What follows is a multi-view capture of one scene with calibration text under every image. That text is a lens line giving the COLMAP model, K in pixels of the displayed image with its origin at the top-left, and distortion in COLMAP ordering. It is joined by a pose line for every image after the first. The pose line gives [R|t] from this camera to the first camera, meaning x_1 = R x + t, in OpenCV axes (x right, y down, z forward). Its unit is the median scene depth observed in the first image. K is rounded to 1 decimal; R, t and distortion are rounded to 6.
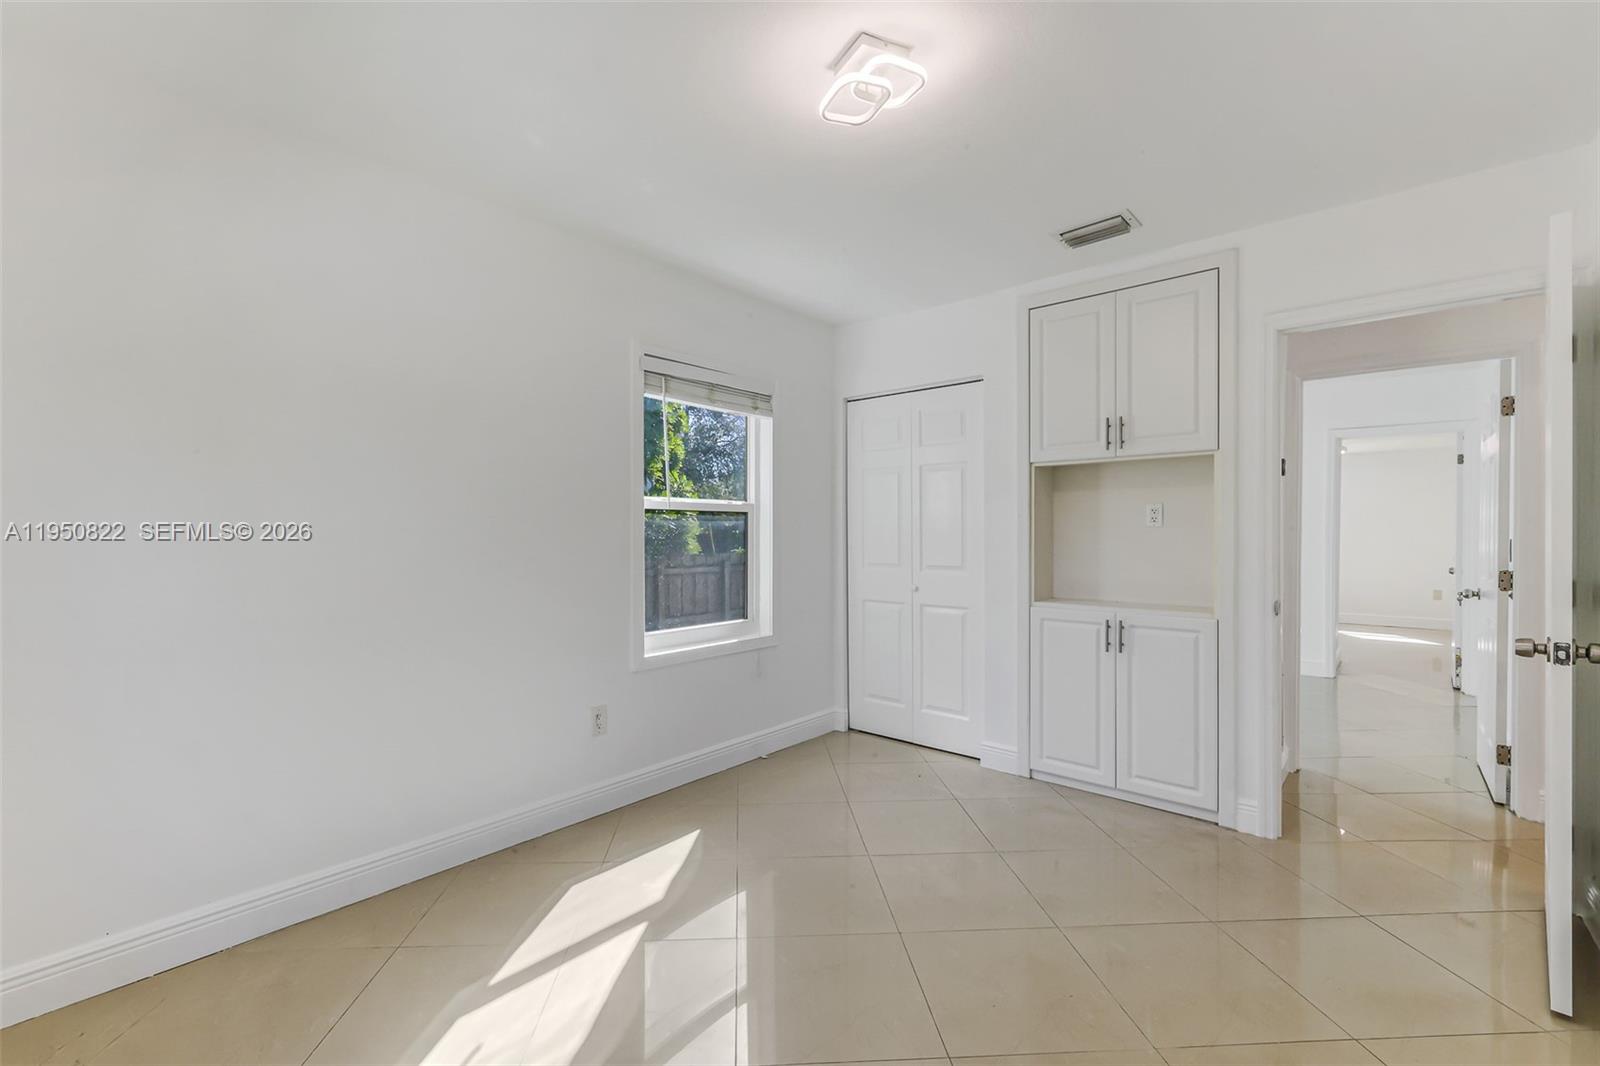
lens RADIAL K [[675.6, 0, 788.2], [0, 675.6, 523.6], [0, 0, 1]] dist [-0.000351, -0.000020]
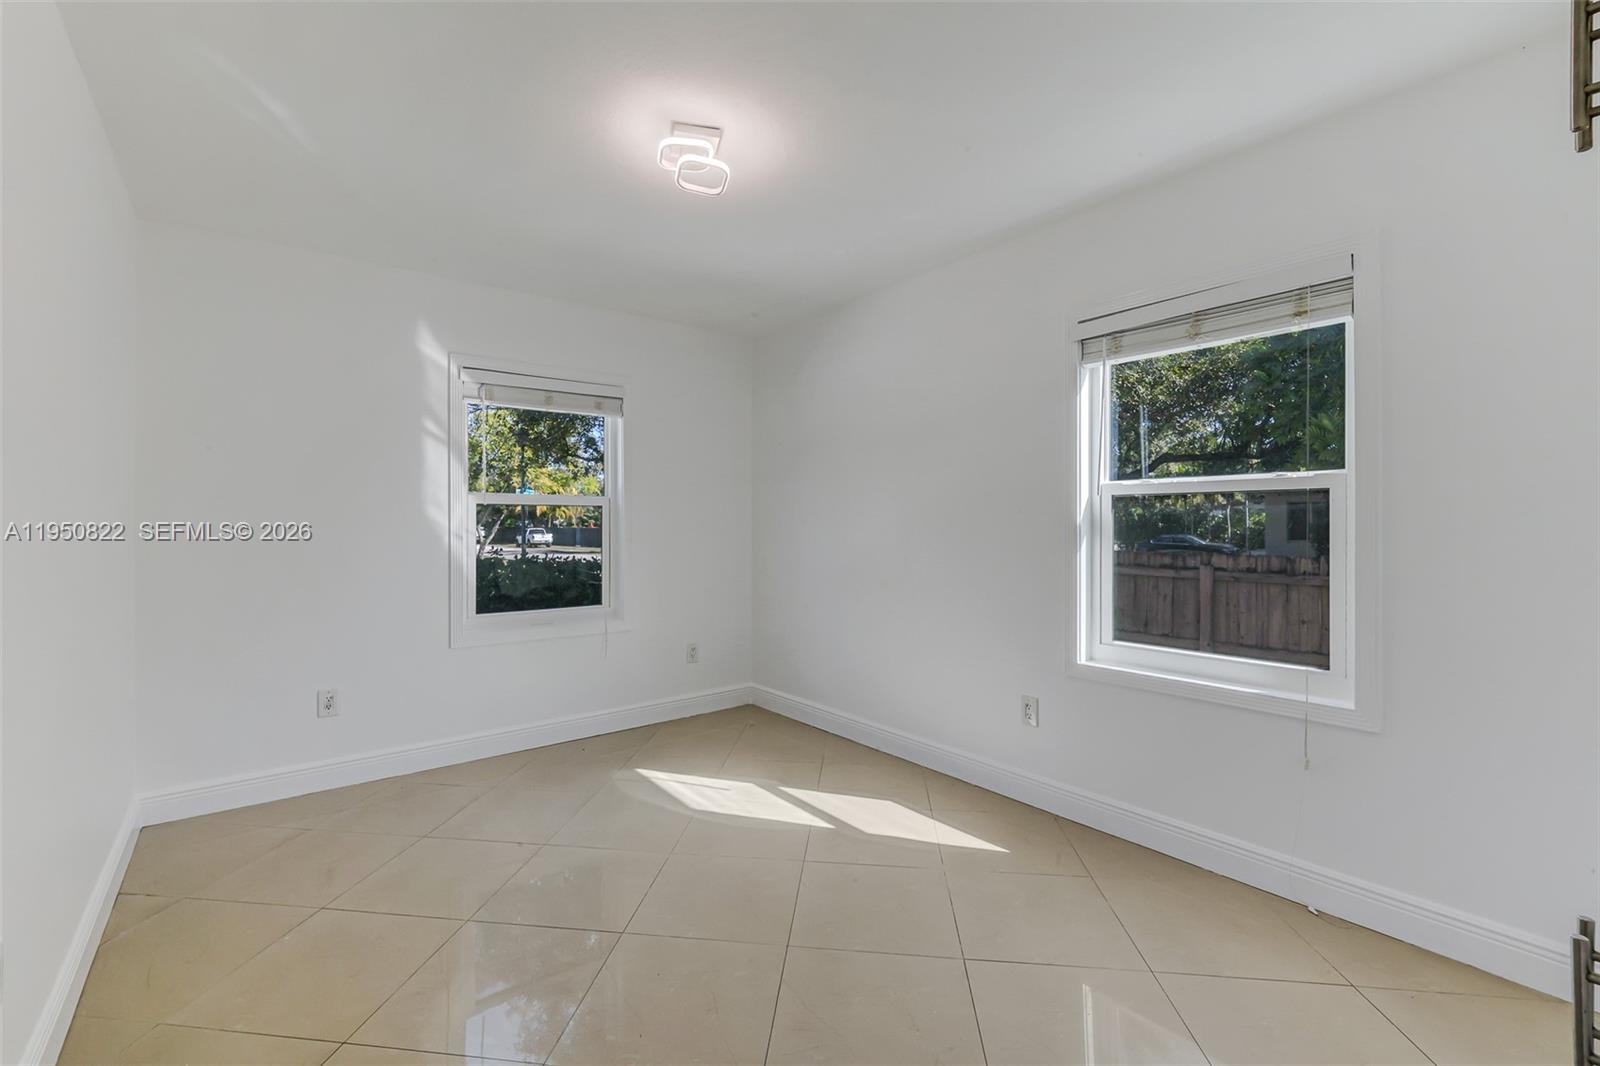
lens RADIAL K [[672.0, 0, 778.1], [0, 672.0, 525.0], [0, 0, 1]] dist [0.000528, -0.000048]
pose [[-0.184744, 0.001301, -0.982786, 0.801769], [0.014328, 0.999896, -0.001370, 0.010810], [0.982682, -0.014335, -0.184744, 0.856023]]
